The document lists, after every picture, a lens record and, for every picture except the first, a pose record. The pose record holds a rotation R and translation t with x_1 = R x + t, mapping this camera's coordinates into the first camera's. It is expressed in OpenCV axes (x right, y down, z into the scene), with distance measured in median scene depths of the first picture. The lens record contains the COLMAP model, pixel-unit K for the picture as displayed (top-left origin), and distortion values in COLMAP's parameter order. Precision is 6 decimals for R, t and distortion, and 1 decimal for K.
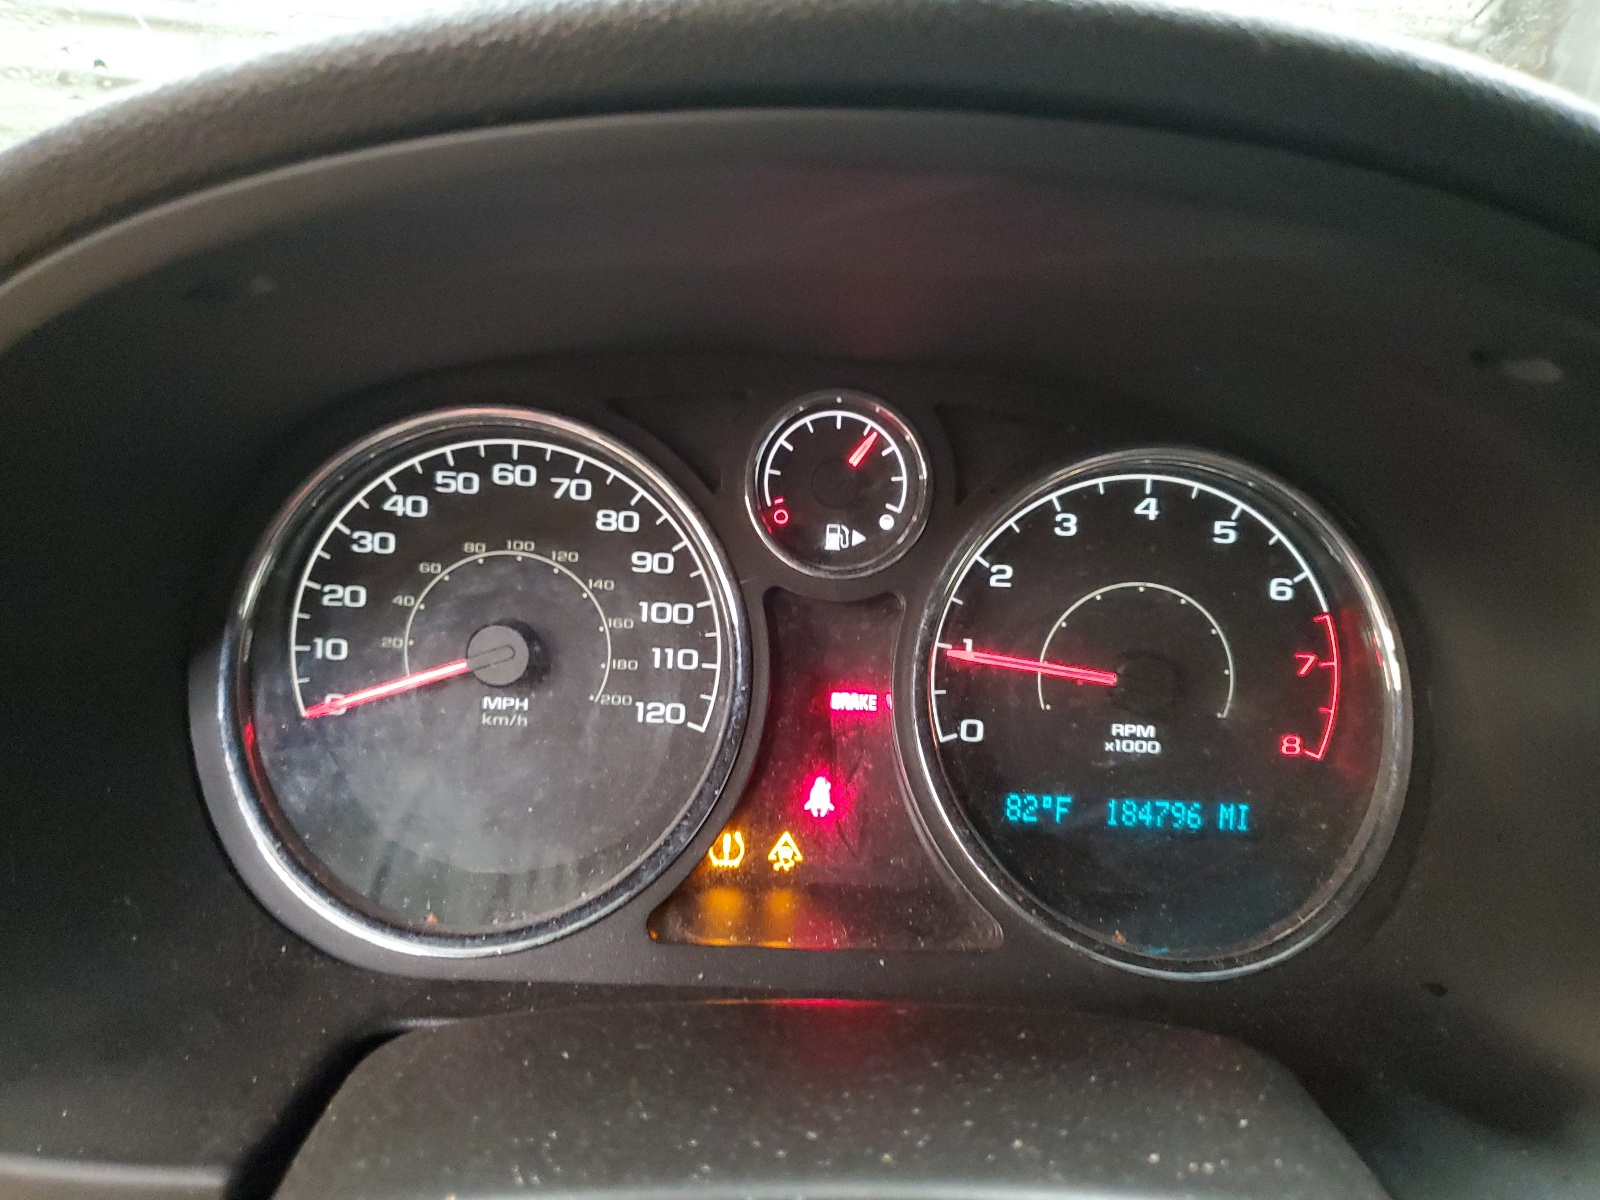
lens RADIAL K [[1212.9, 0, 801.0], [0, 1212.9, 600.5], [0, 0, 1]] dist [-0.005171, -0.002494]
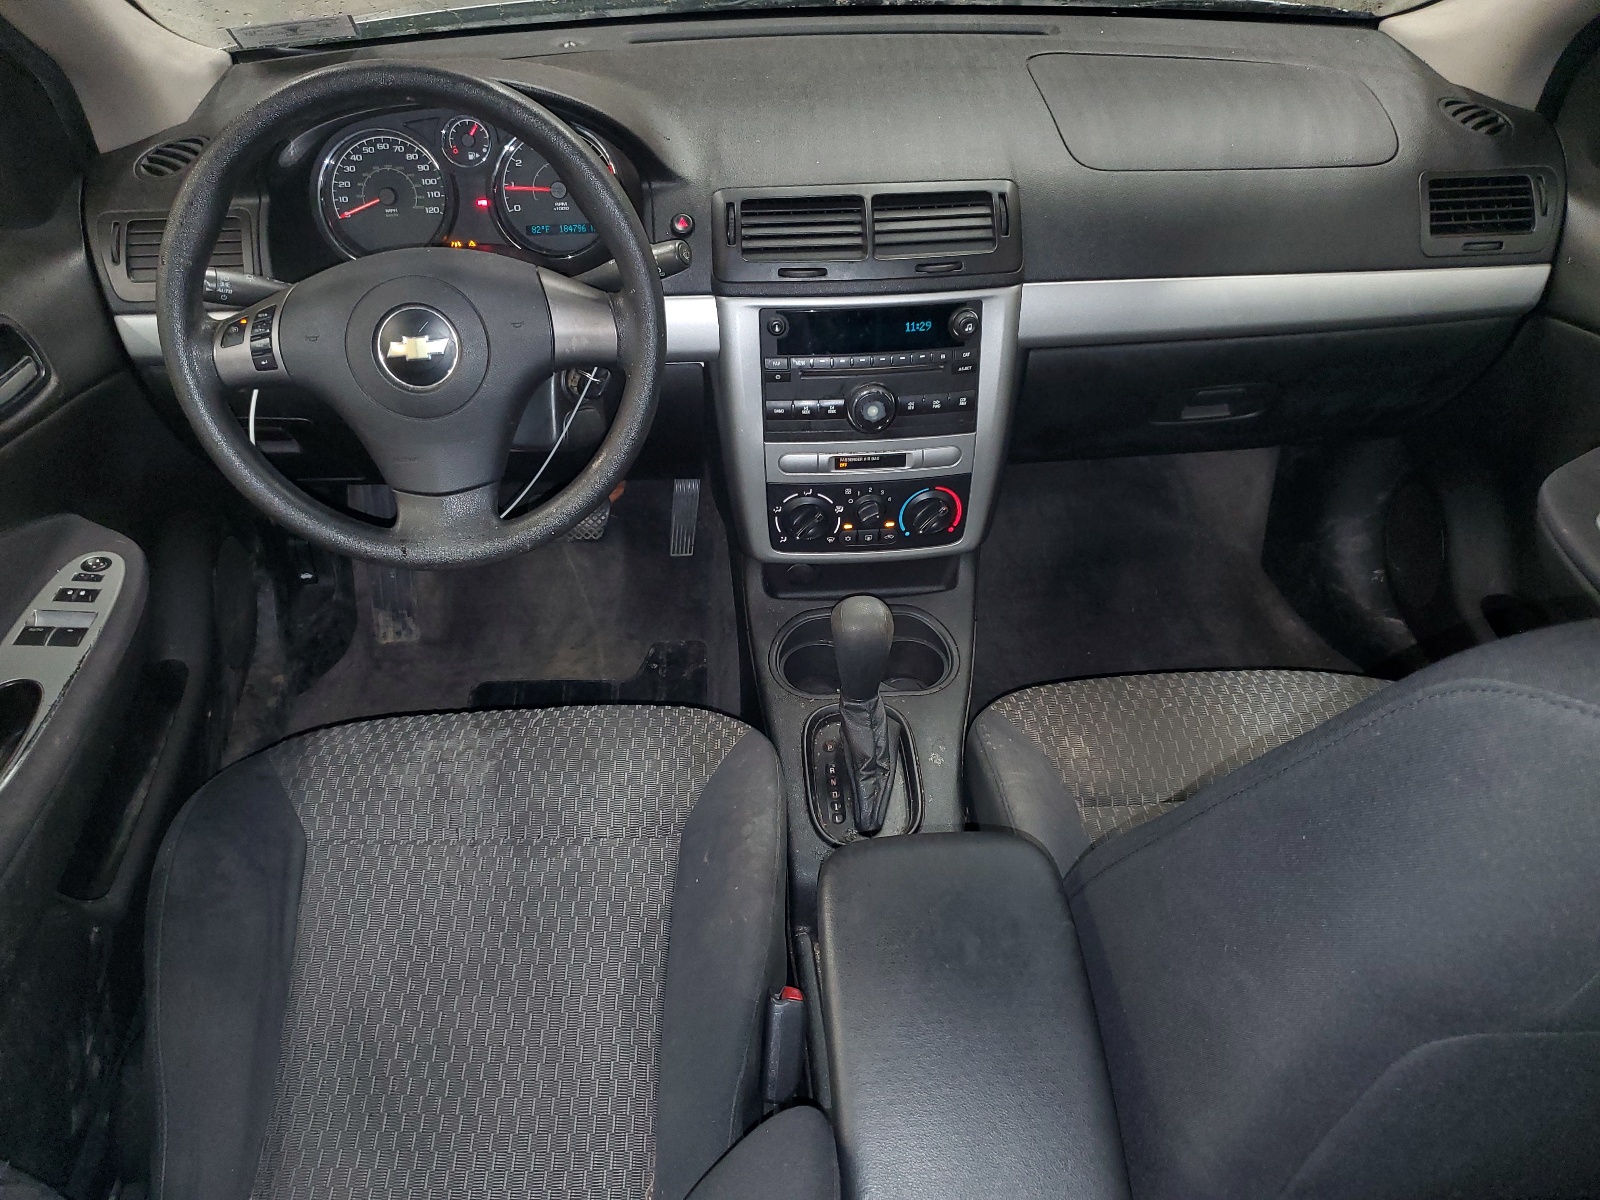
lens RADIAL K [[1212.9, 0, 802.6], [0, 1212.9, 598.2], [0, 0, 1]] dist [-0.005171, -0.002494]
pose [[0.933124, -0.188269, 0.306323, -0.432274], [0.063873, 0.925200, 0.374066, -0.127334], [-0.353835, -0.329484, 0.875352, -3.165137]]
